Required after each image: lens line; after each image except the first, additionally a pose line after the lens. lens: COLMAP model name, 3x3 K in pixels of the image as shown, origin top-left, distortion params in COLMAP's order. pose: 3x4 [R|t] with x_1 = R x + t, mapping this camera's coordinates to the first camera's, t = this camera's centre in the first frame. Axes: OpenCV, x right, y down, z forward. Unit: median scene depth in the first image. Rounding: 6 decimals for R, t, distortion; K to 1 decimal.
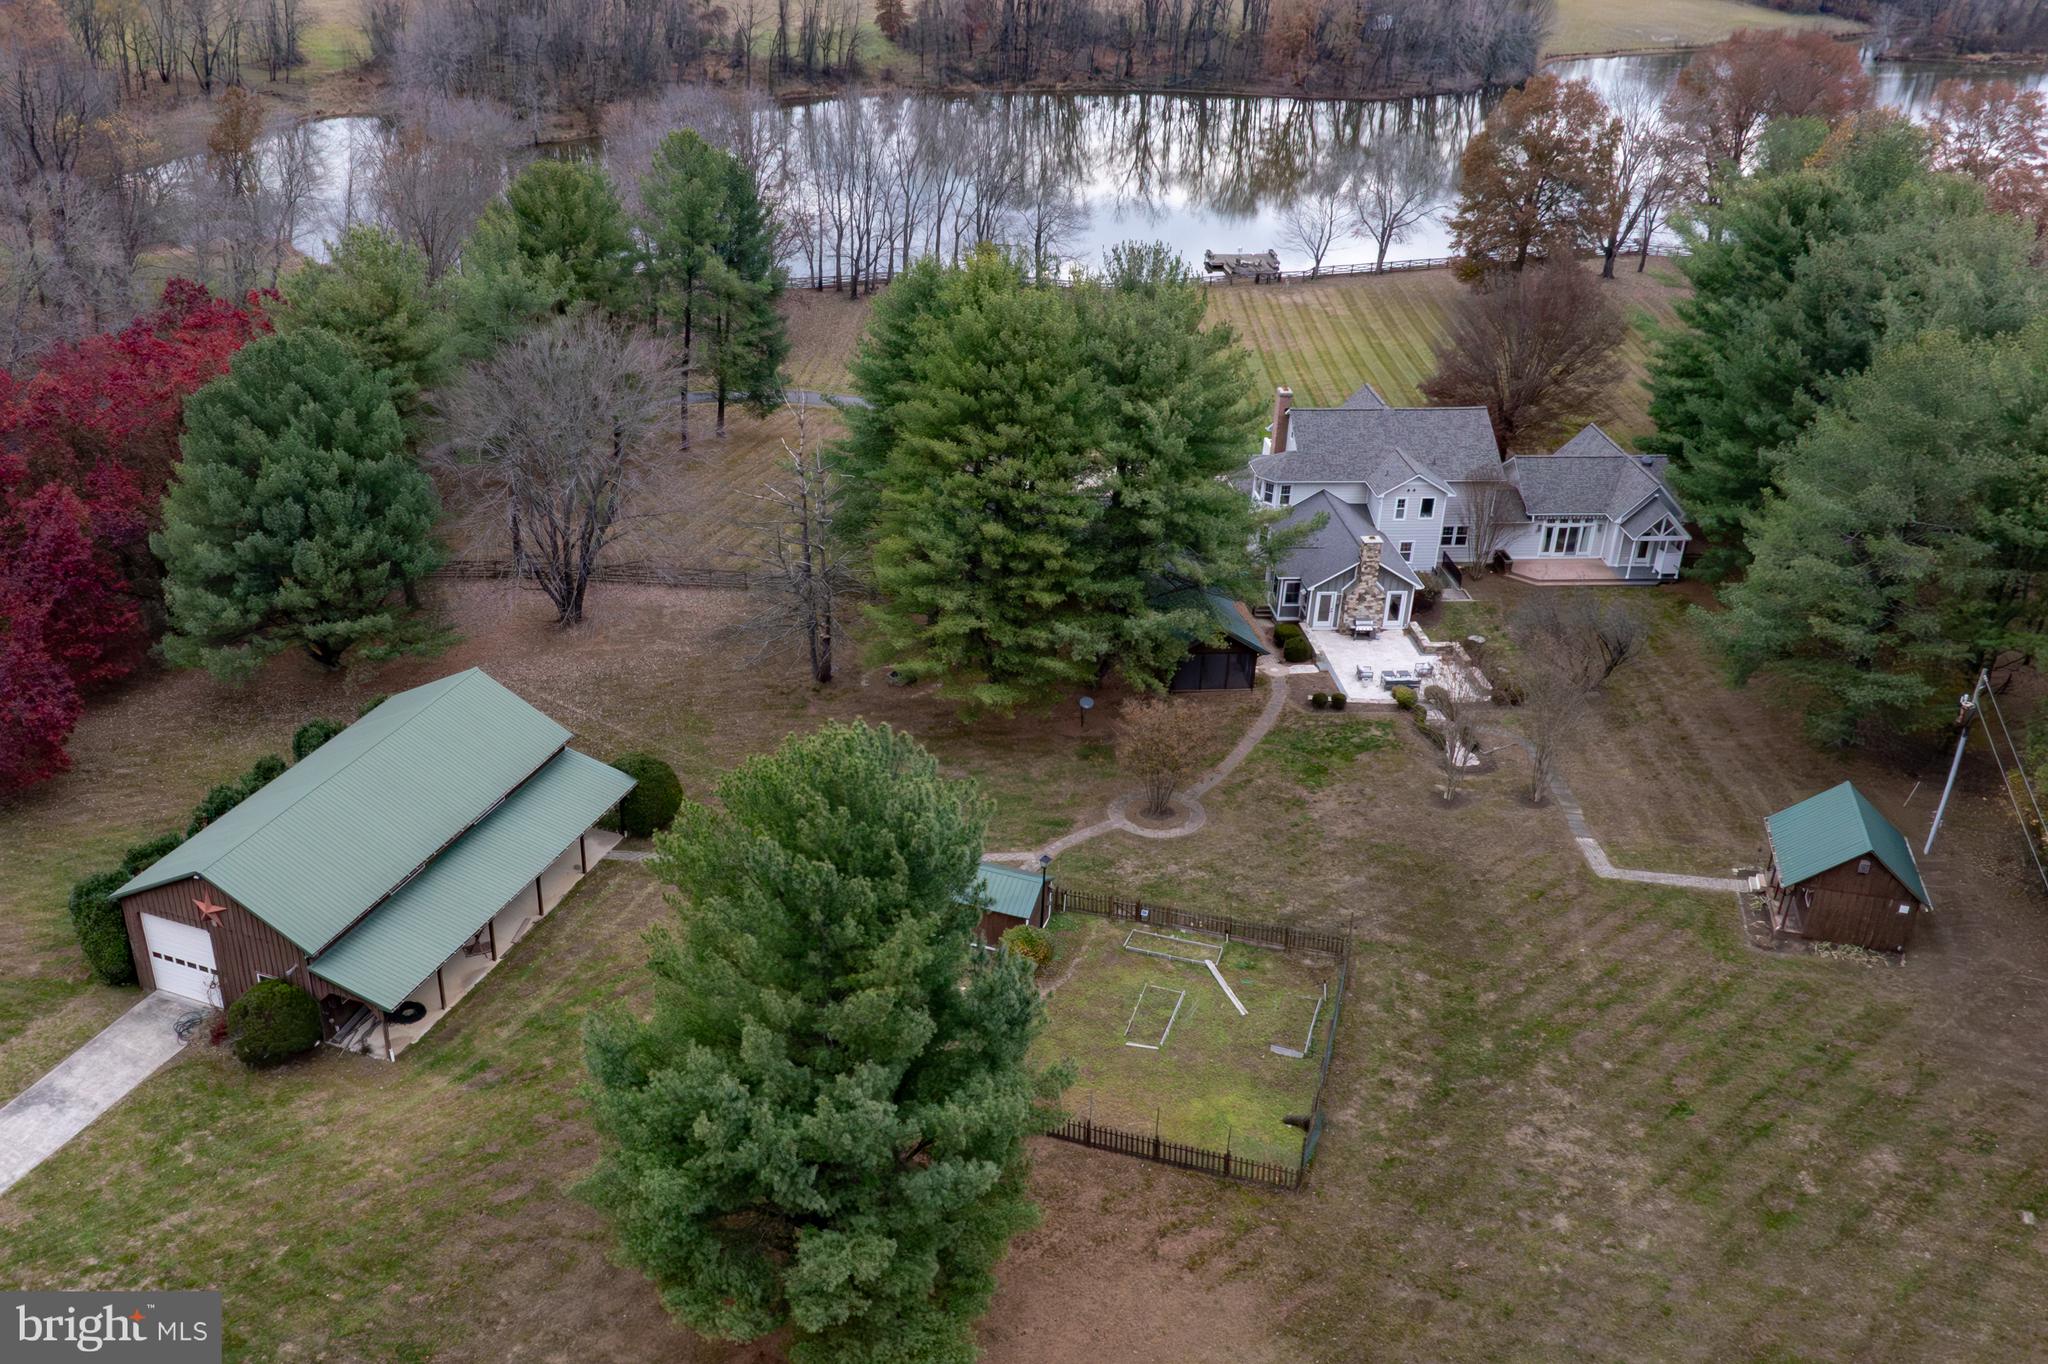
lens RADIAL K [[1875.7, 0, 848.8], [0, 1875.7, 736.6], [0, 0, 1]] dist [-0.017600, -0.011674]
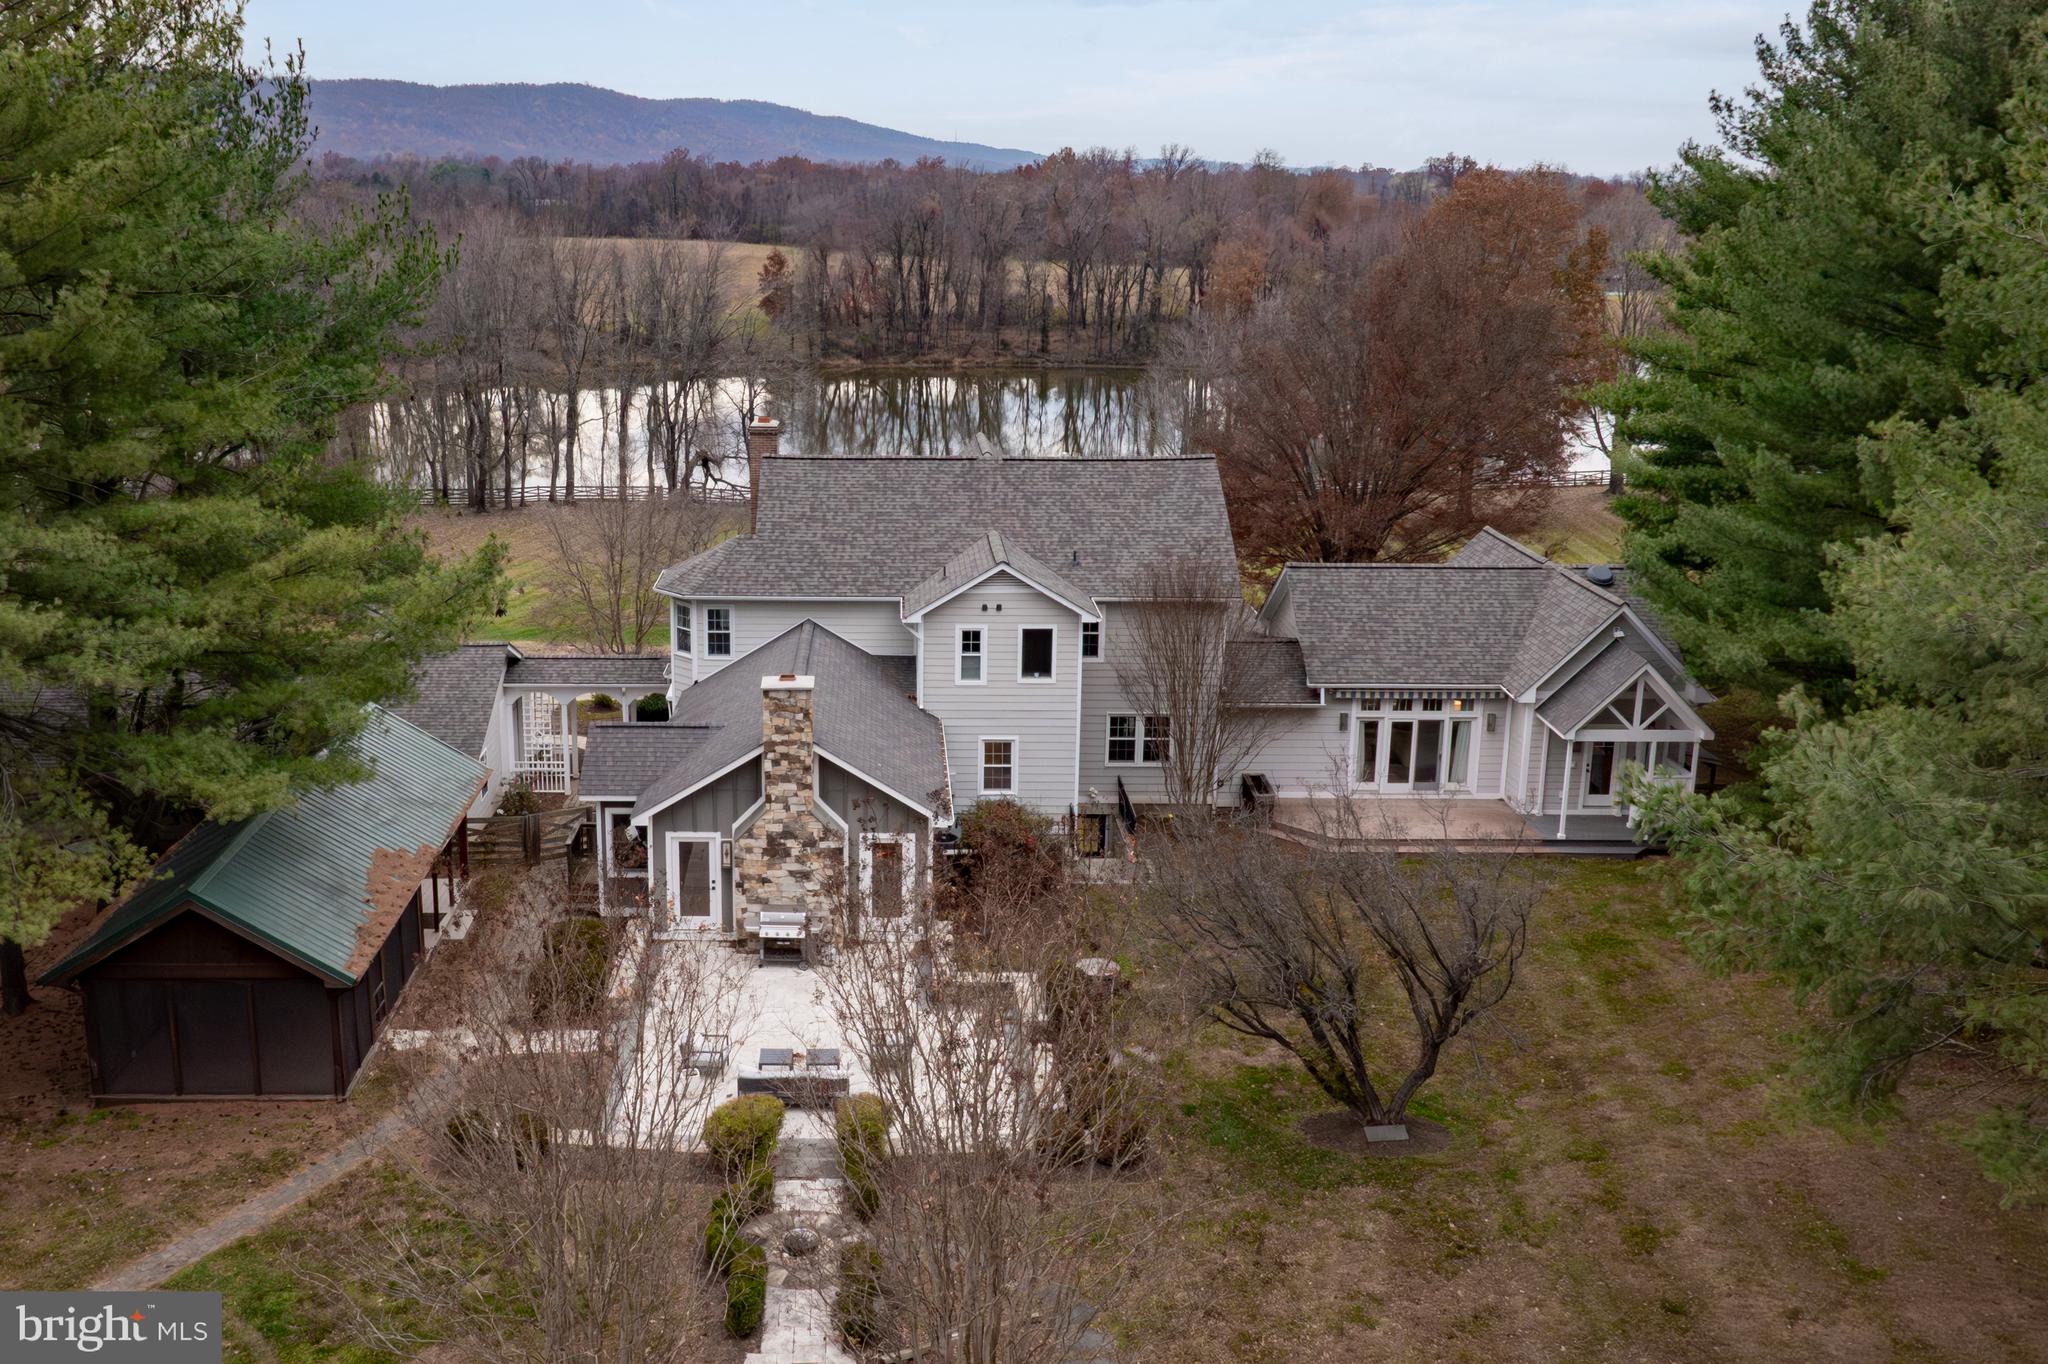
lens RADIAL K [[1875.7, 0, 848.8], [0, 1875.7, 736.6], [0, 0, 1]] dist [-0.017600, -0.011674]
pose [[0.998621, 0.010663, -0.051401, 0.331584], [-0.021614, 0.975824, -0.217489, -0.017882], [0.047839, 0.218300, 0.974709, 0.695753]]
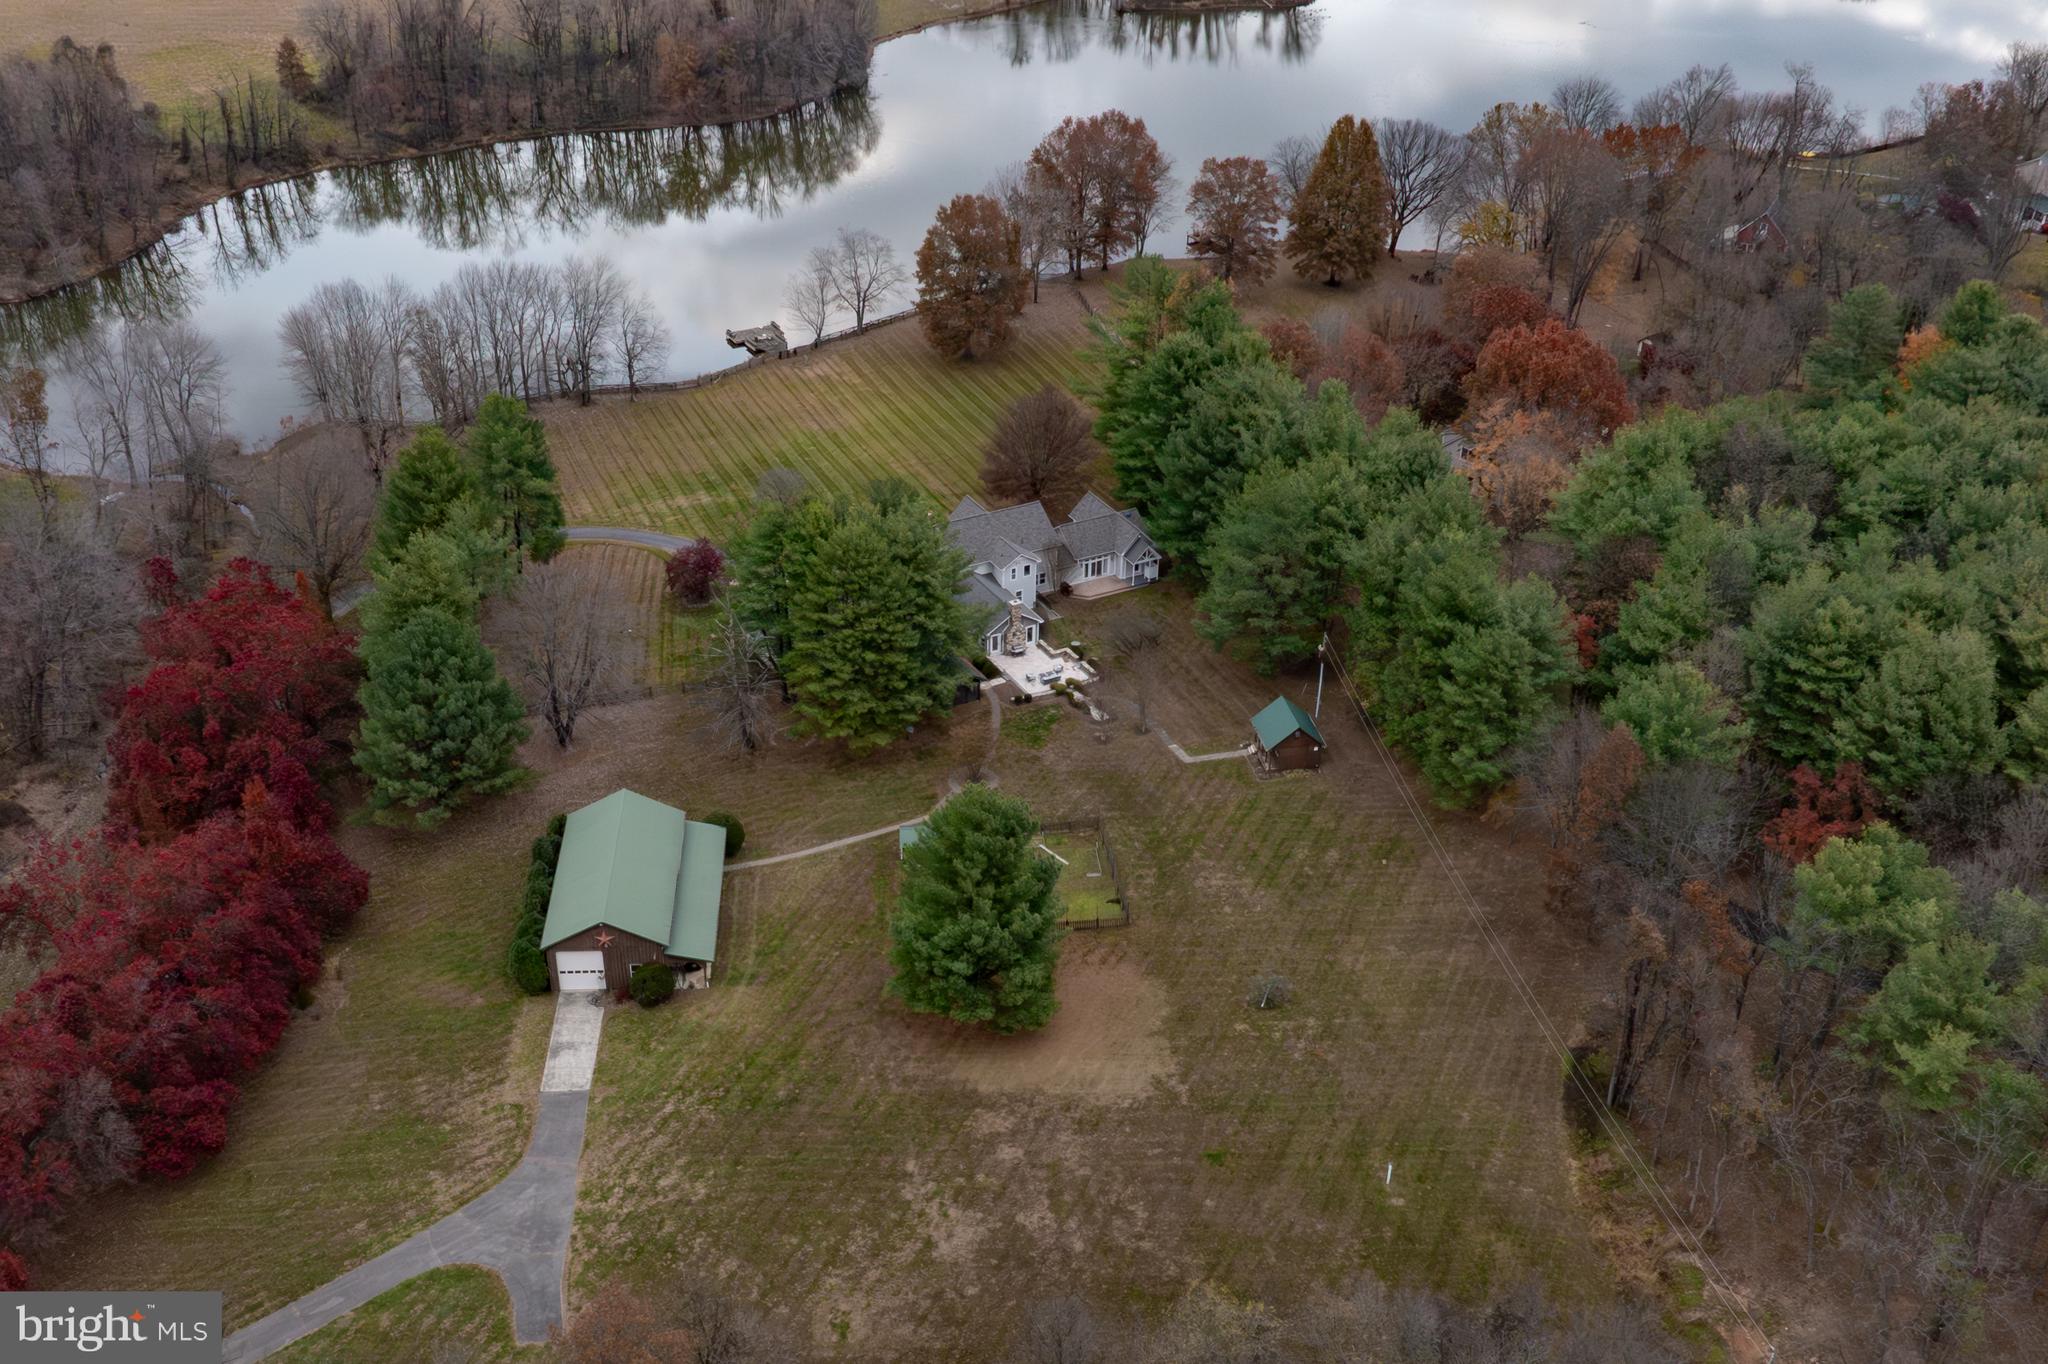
lens RADIAL K [[2191.5, 0, 935.8], [0, 2191.5, 874.0], [0, 0, 1]] dist [-0.000551, -0.065192]
pose [[0.903109, -0.245919, 0.352020, -0.641304], [0.205218, 0.967271, 0.149240, -0.196025], [-0.377200, -0.062539, 0.924018, -1.007677]]
